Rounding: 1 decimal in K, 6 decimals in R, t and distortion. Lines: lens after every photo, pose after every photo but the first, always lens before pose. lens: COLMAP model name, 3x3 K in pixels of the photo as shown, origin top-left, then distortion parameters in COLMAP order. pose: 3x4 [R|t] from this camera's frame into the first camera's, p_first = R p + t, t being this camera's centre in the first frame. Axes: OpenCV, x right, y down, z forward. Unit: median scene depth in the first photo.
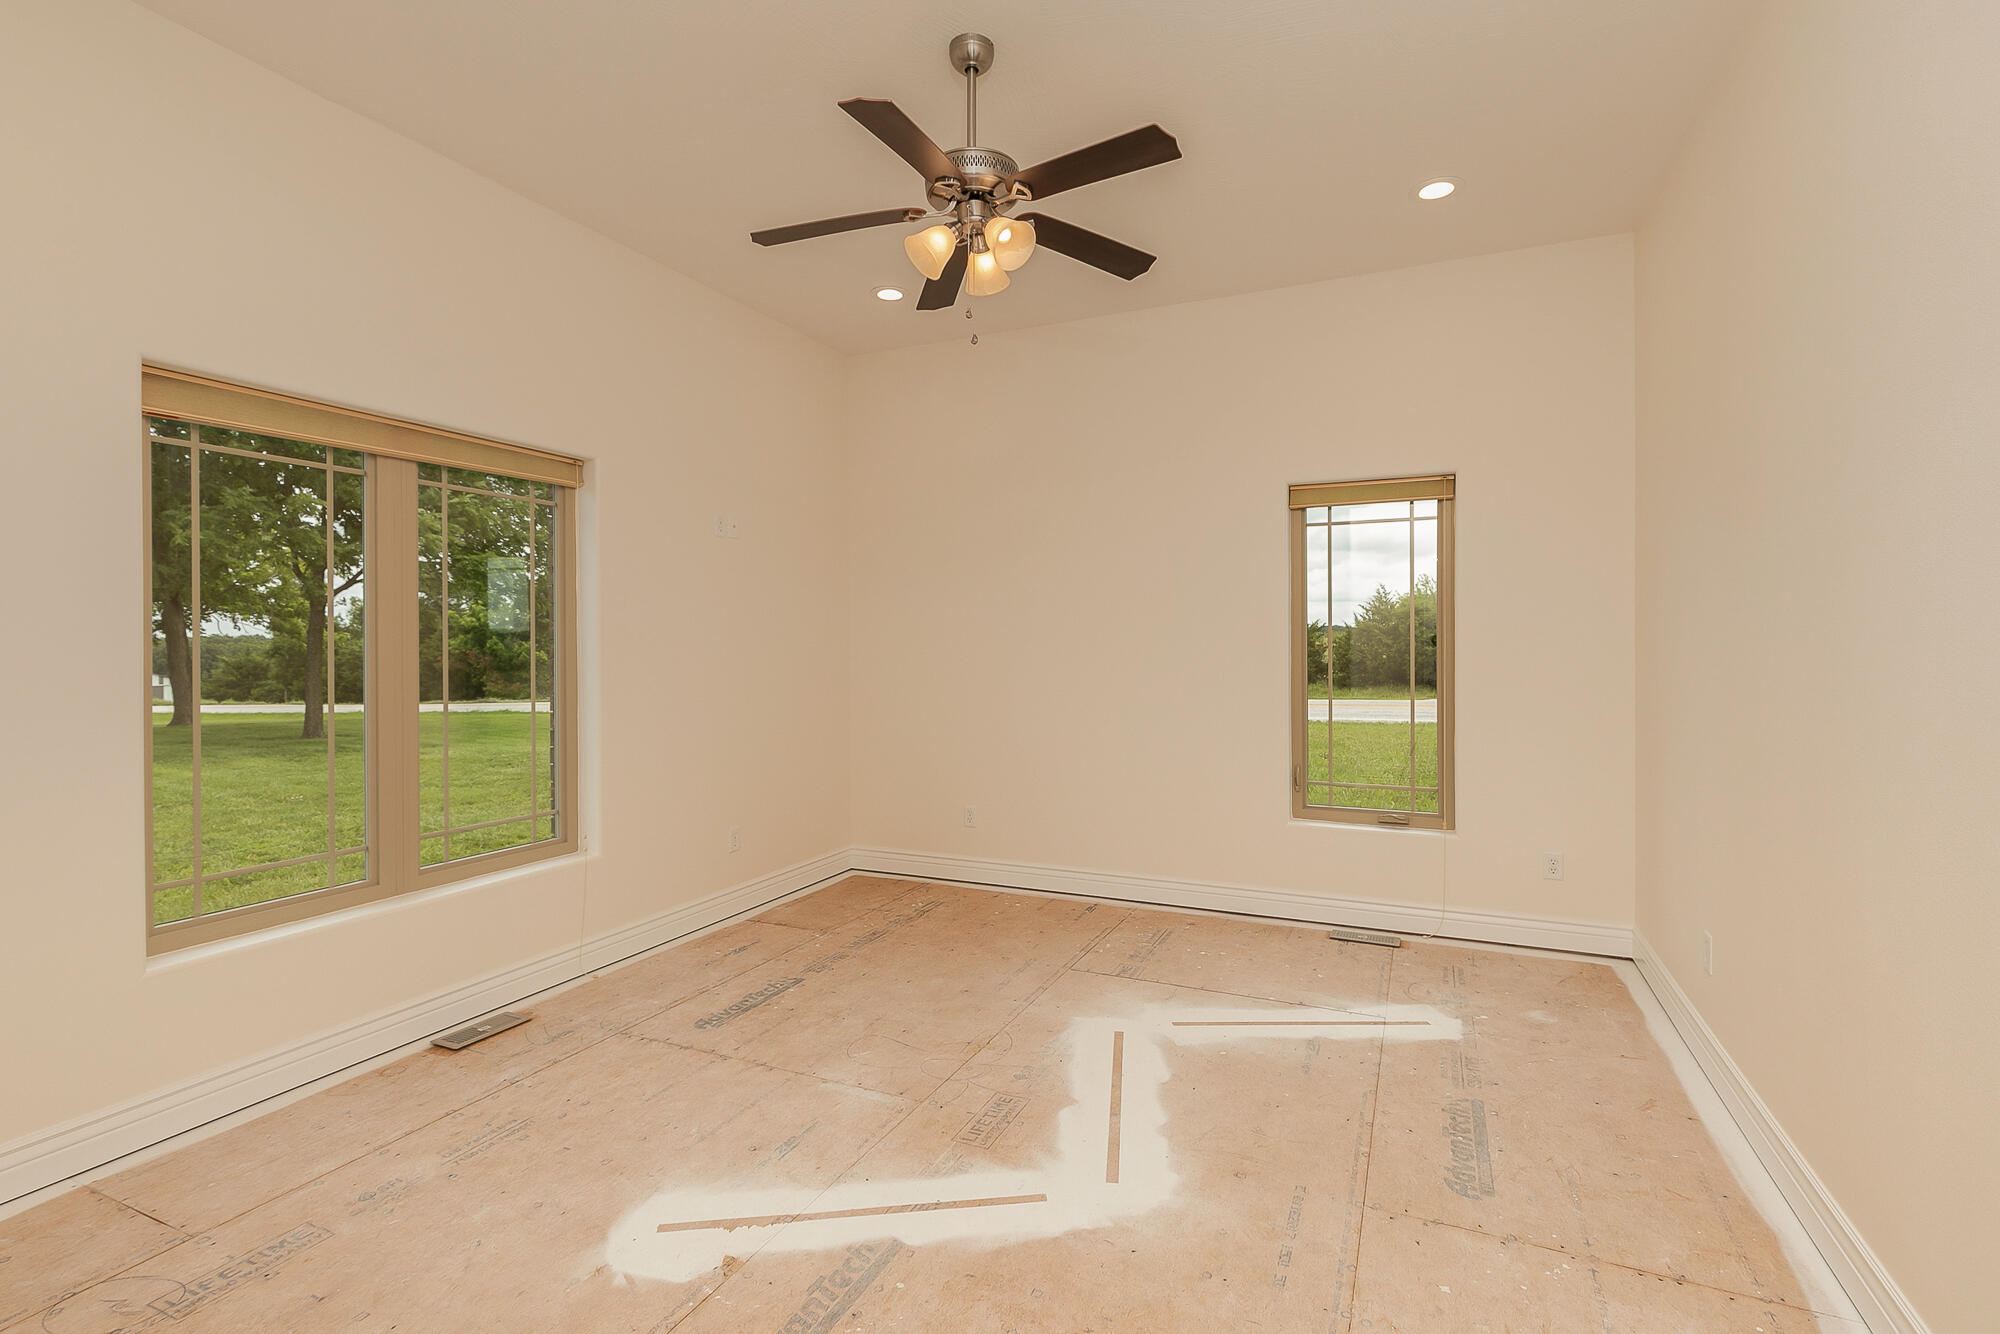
lens RADIAL K [[949.9, 0, 1006.2], [0, 949.9, 640.1], [0, 0, 1]] dist [0.001712, 0.000412]
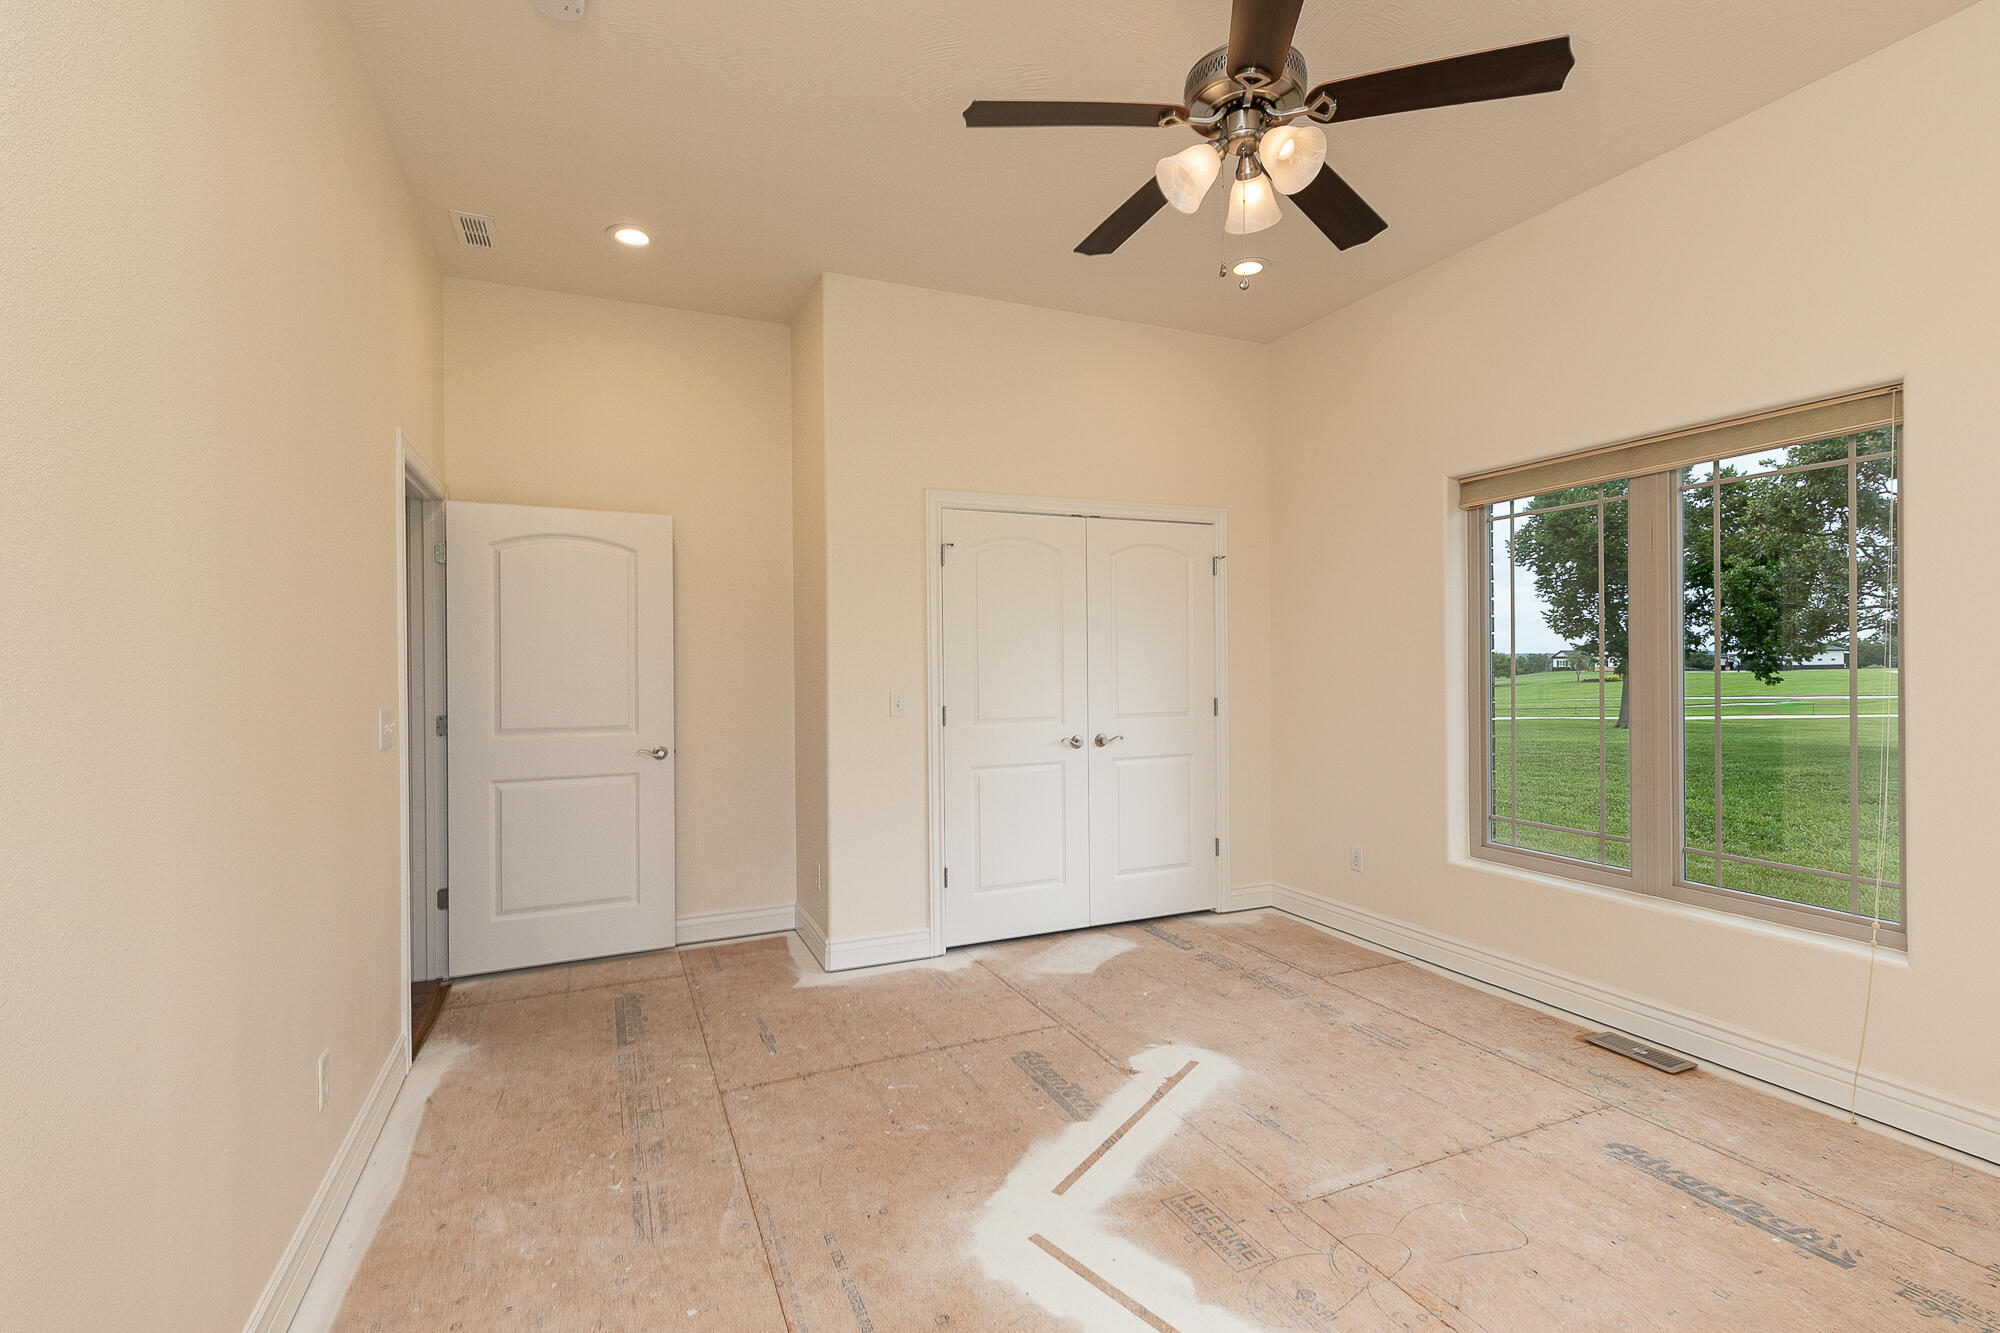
lens RADIAL K [[918.3, 0, 1000.0], [0, 918.3, 666.5], [0, 0, 1]] dist [0.000068, 0.000184]
pose [[-0.673290, 0.013374, -0.739257, 0.720131], [0.014644, 0.999881, 0.004752, 0.003119], [0.739233, -0.007626, -0.673406, 1.439457]]
